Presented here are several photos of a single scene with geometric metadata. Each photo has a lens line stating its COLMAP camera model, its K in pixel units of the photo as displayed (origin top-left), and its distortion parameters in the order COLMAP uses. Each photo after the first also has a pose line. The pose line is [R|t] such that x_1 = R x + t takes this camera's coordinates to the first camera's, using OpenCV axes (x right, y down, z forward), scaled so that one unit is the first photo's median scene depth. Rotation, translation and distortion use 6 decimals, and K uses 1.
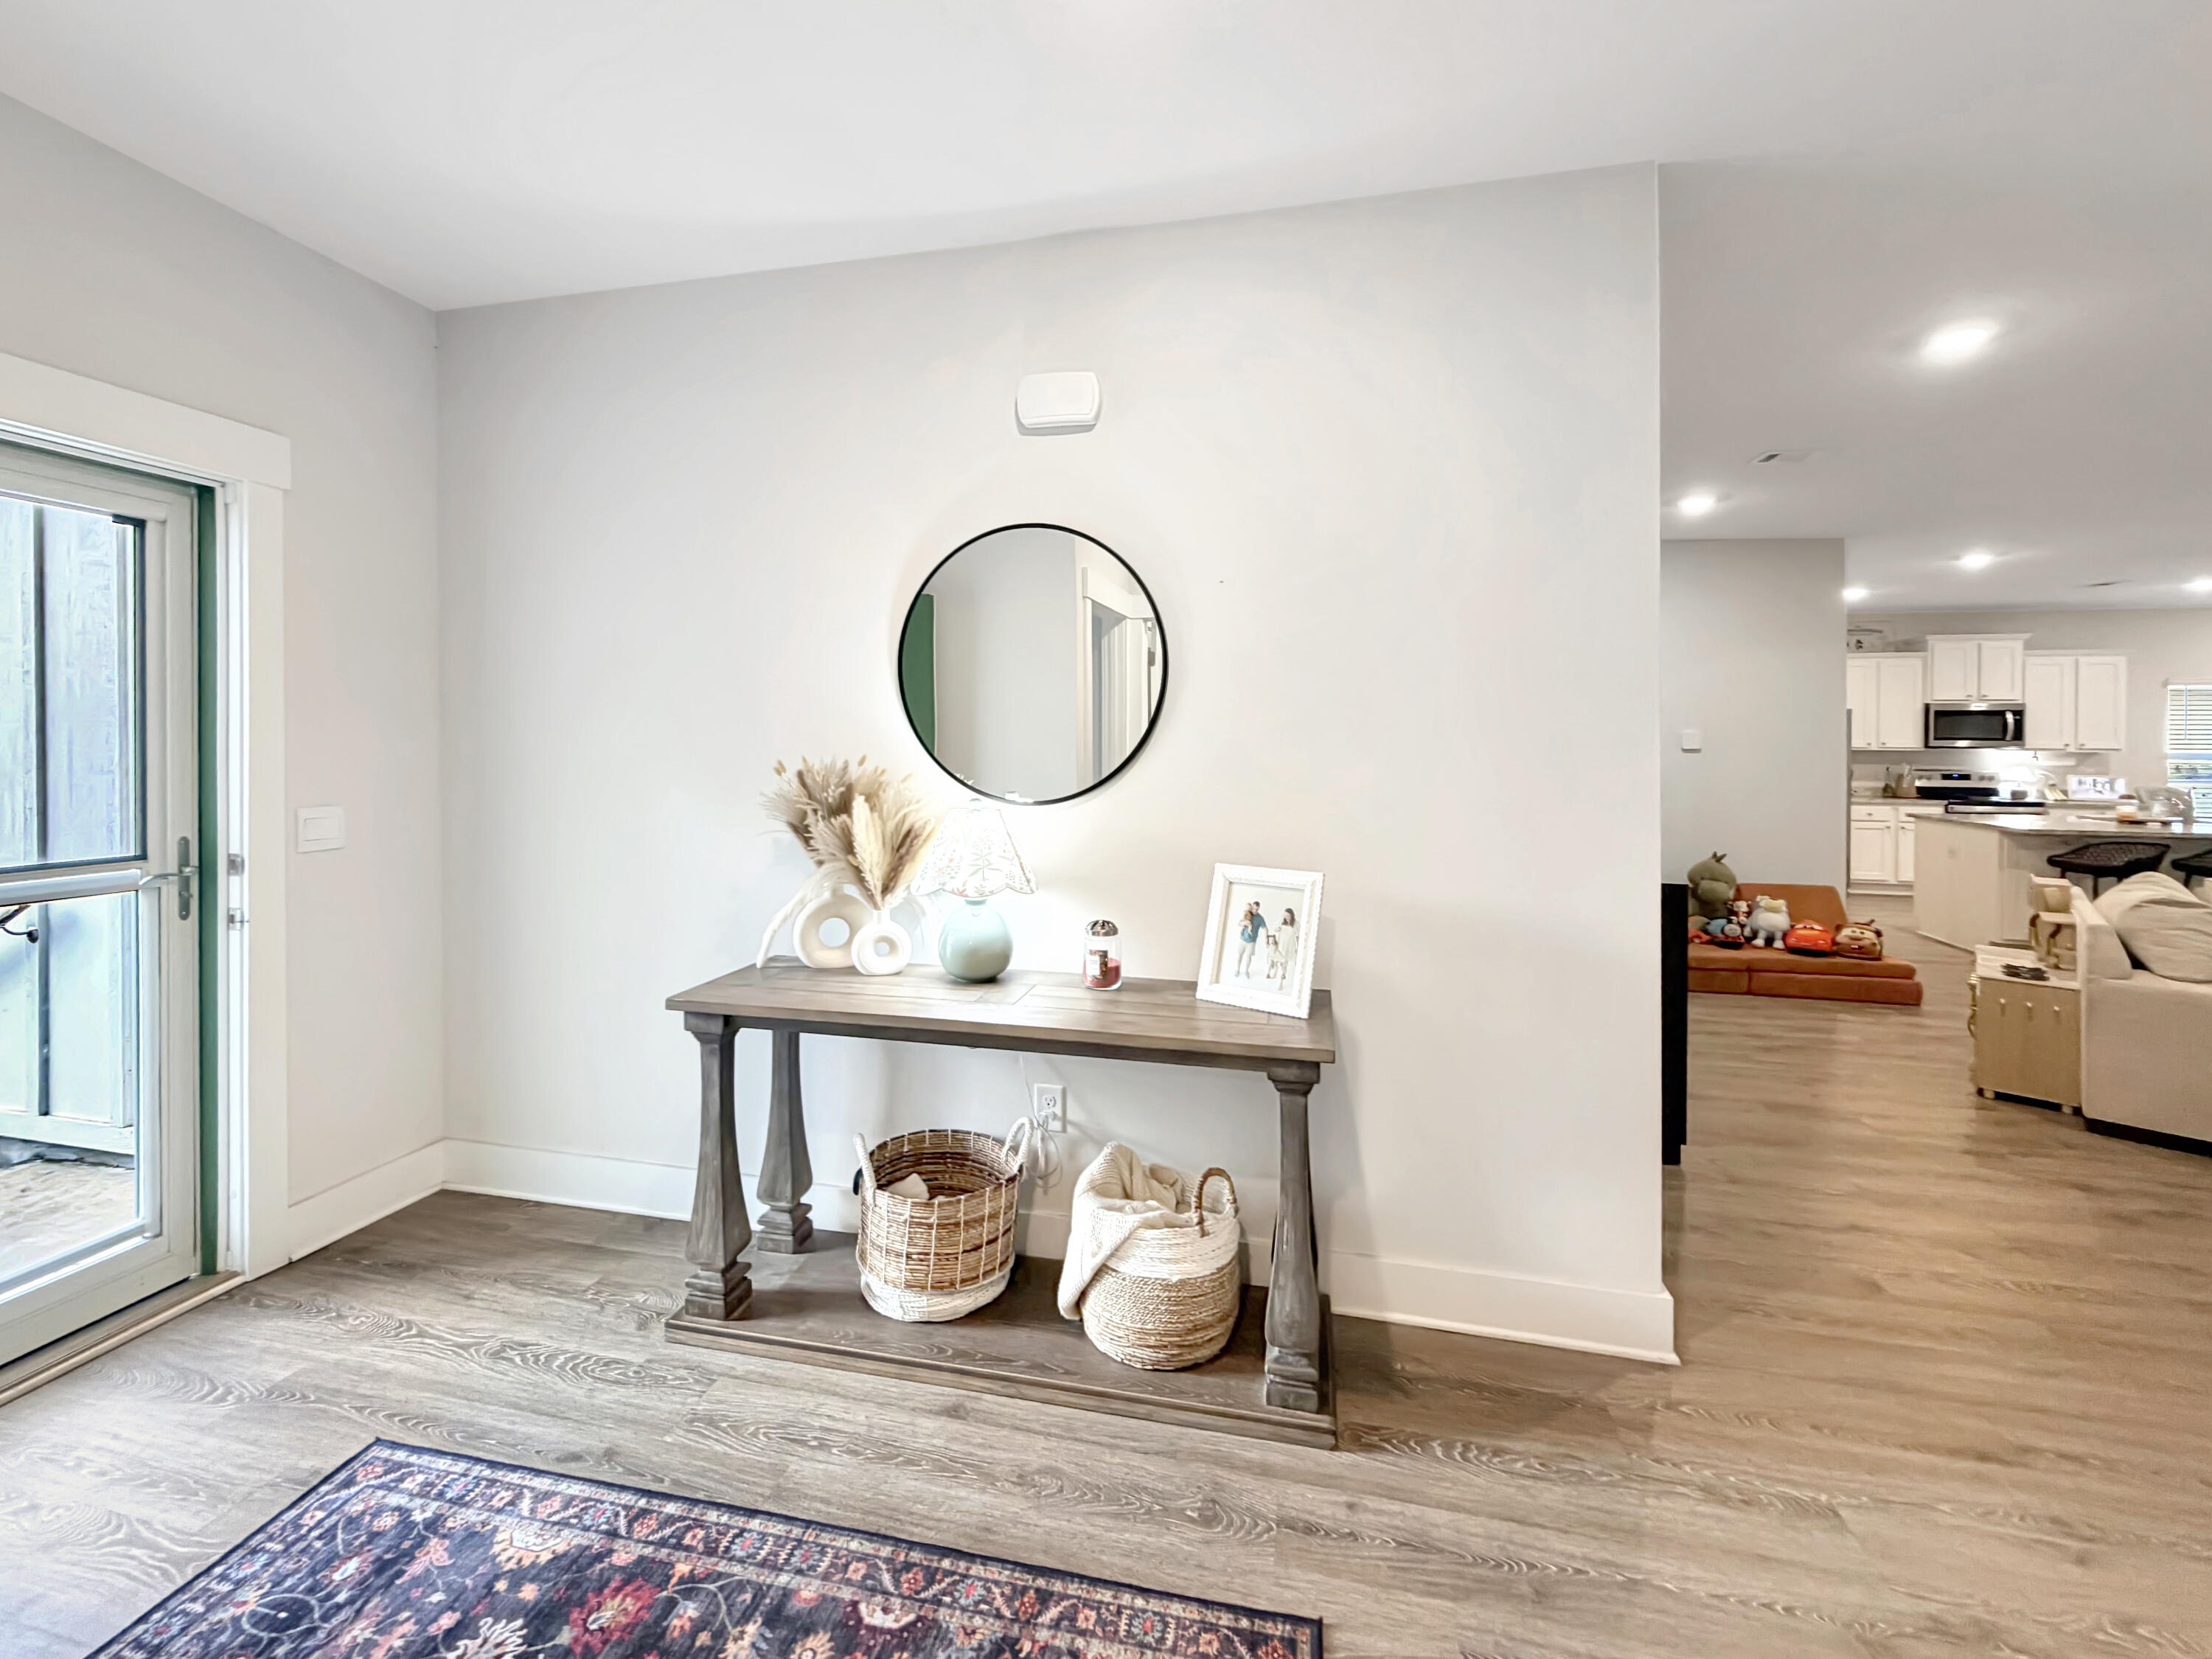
lens RADIAL K [[933.9, 0, 1088.0], [0, 933.9, 746.9], [0, 0, 1]] dist [0.003469, -0.000075]
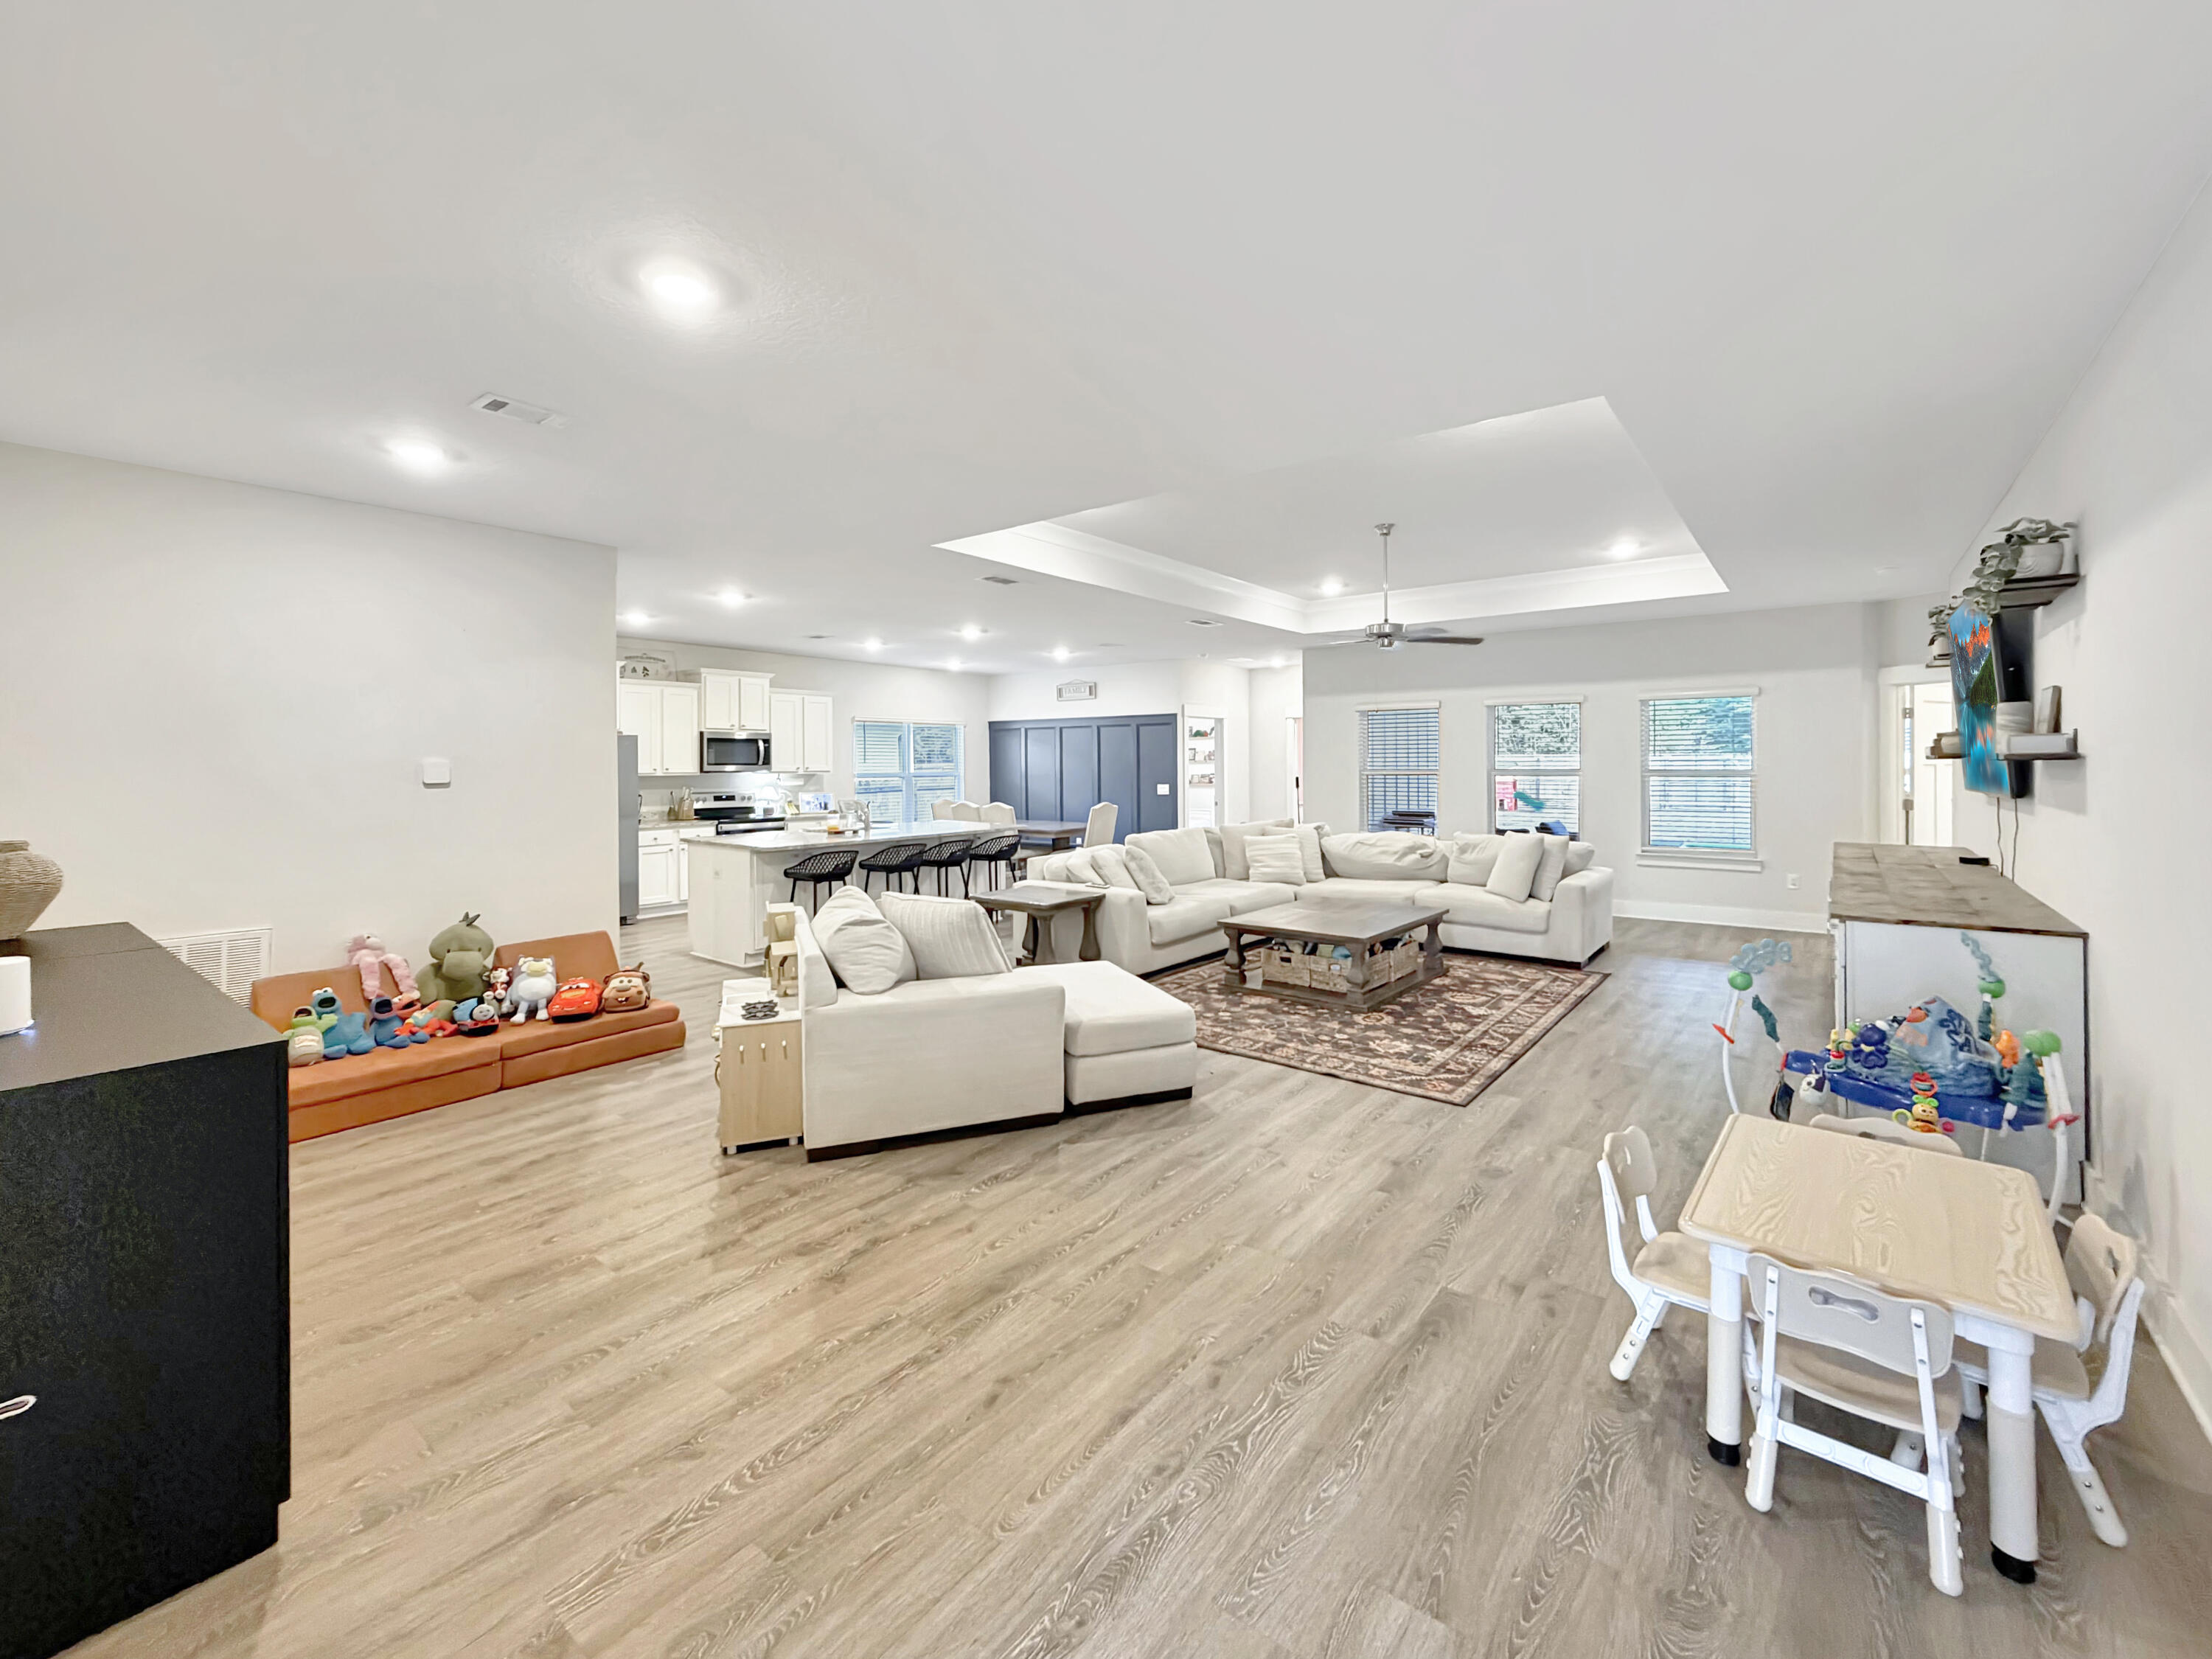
lens RADIAL K [[933.9, 0, 1147.5], [0, 933.9, 766.0], [0, 0, 1]] dist [0.003469, -0.000075]
pose [[0.399441, -0.010300, 0.916701, 0.267758], [0.013325, 0.999896, 0.005428, -0.012286], [-0.916662, 0.010047, 0.399537, 0.236190]]
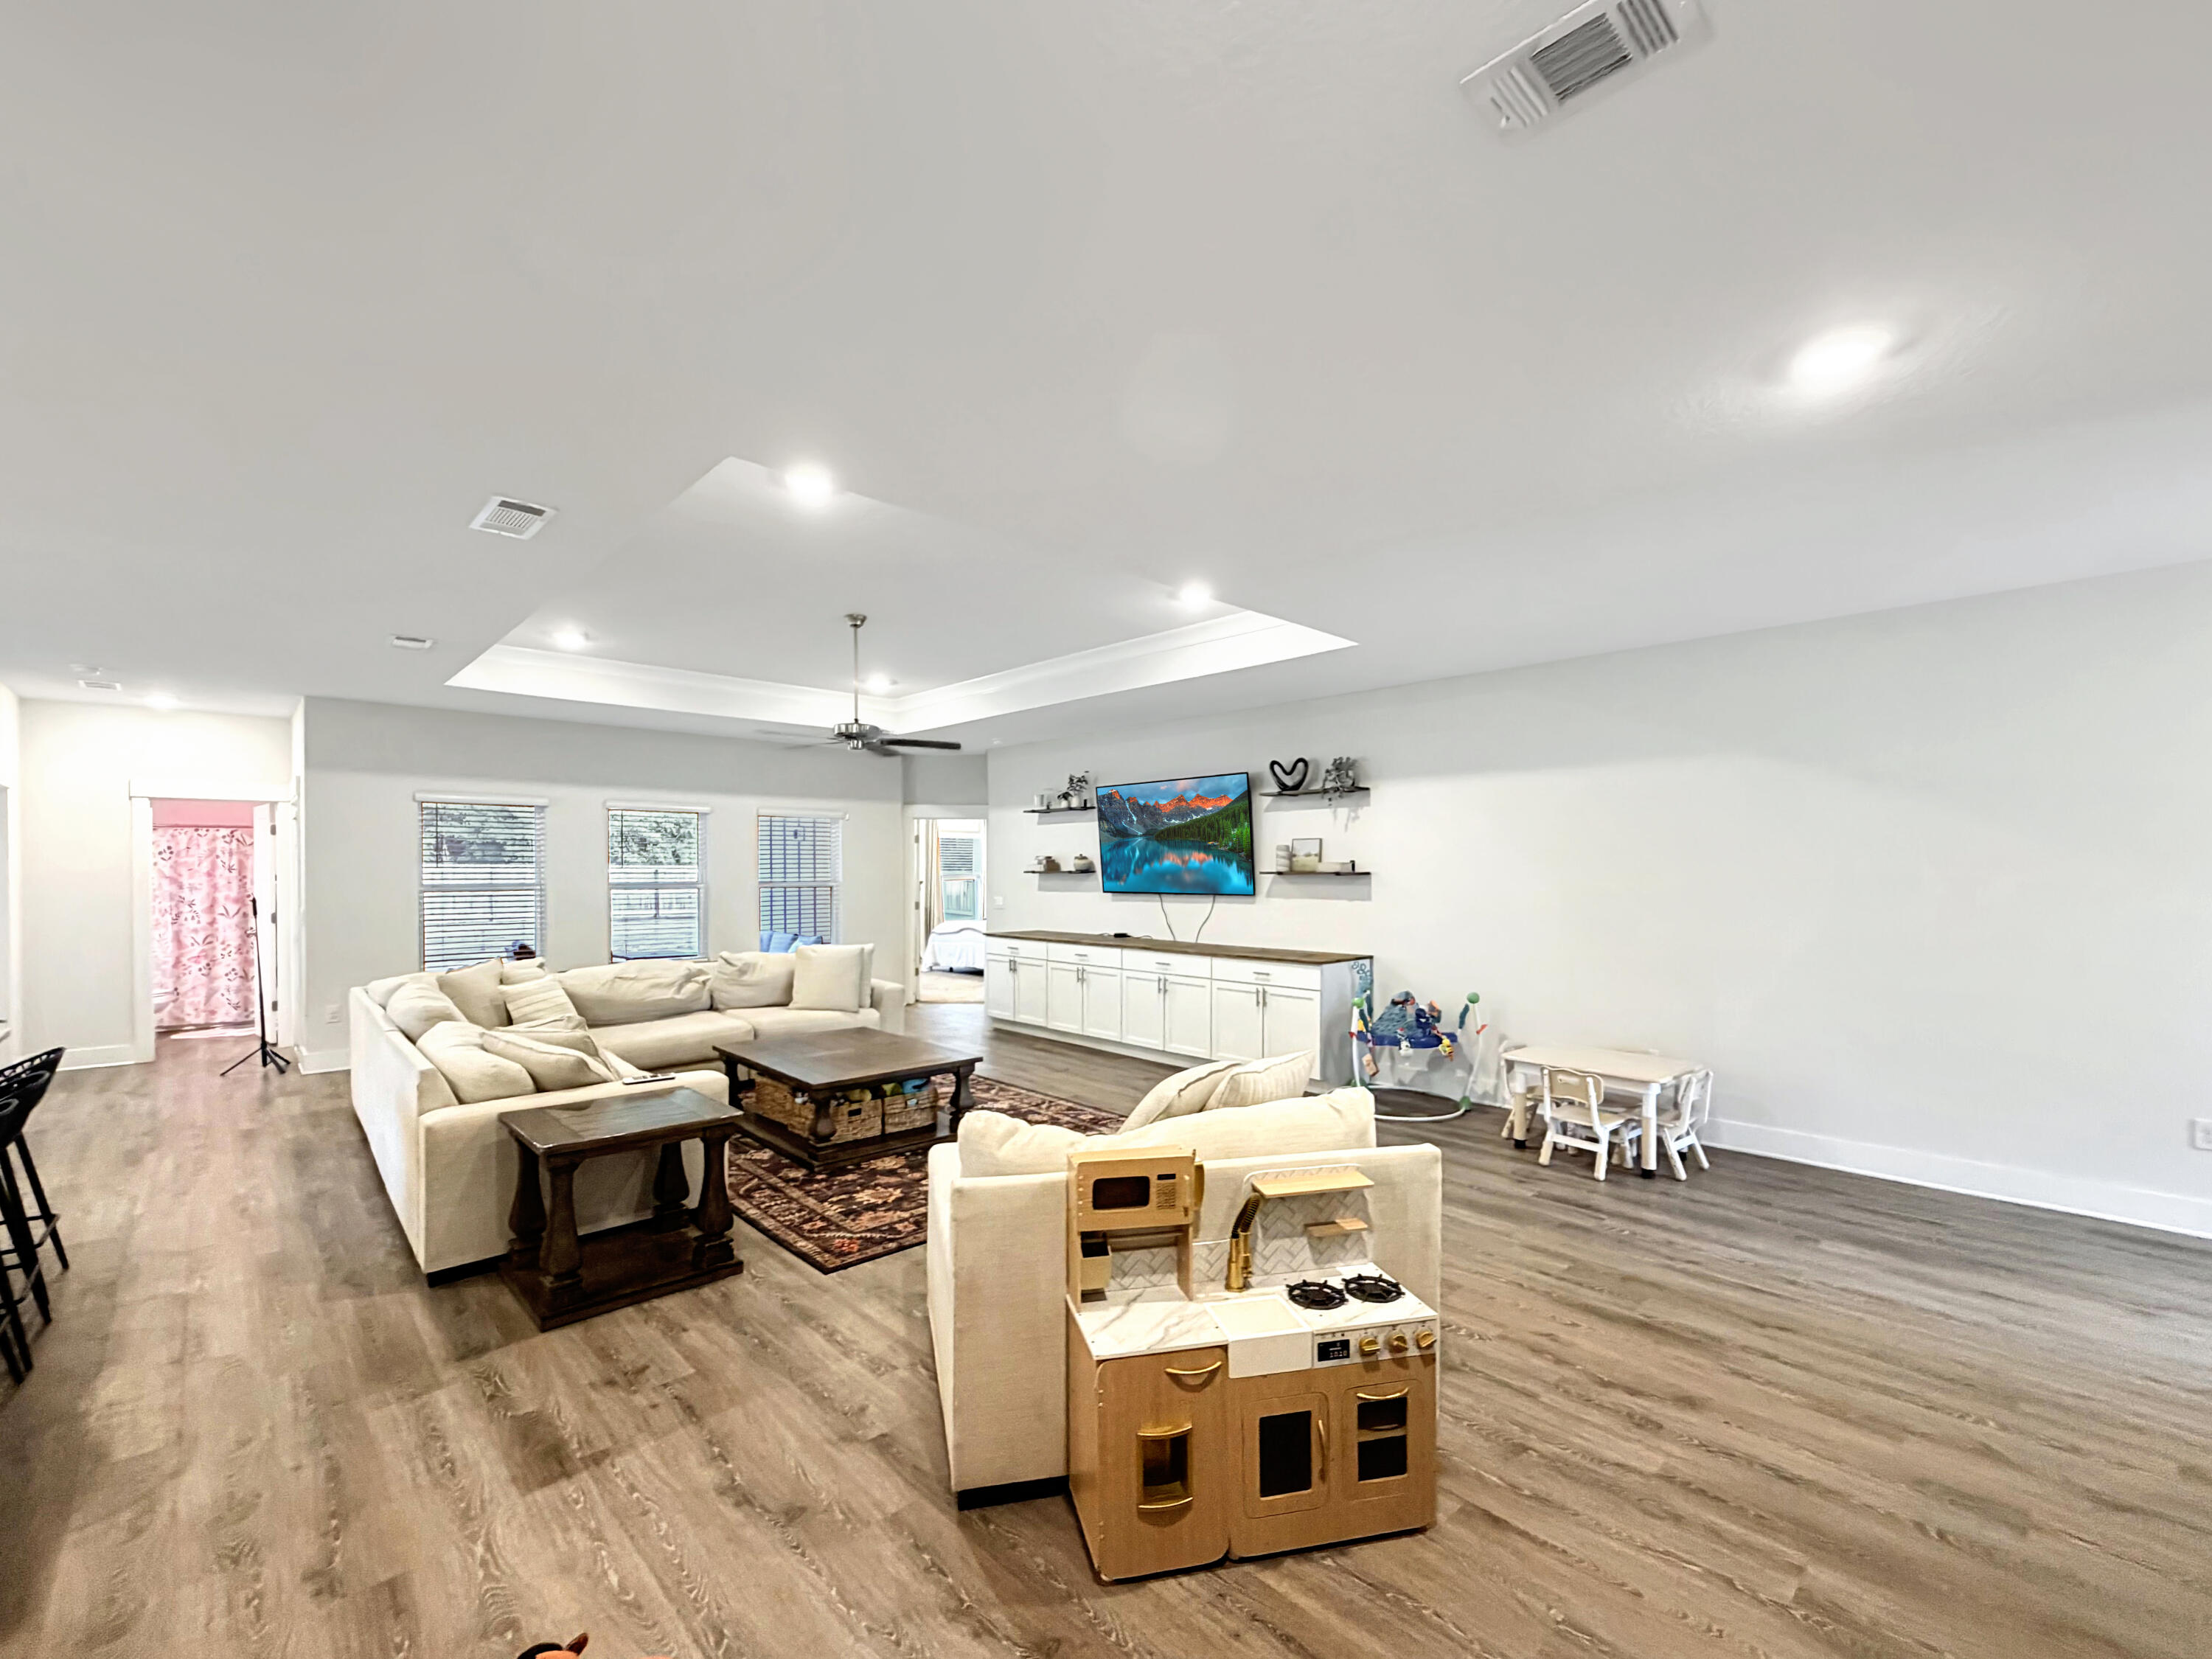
lens RADIAL K [[933.9, 0, 1069.7], [0, 933.9, 898.3], [0, 0, 1]] dist [0.003469, -0.000075]
pose [[-0.824480, -0.024302, 0.565369, 0.797160], [-0.000919, 0.999134, 0.041606, -0.032095], [-0.565890, 0.033784, -0.823788, 1.533734]]
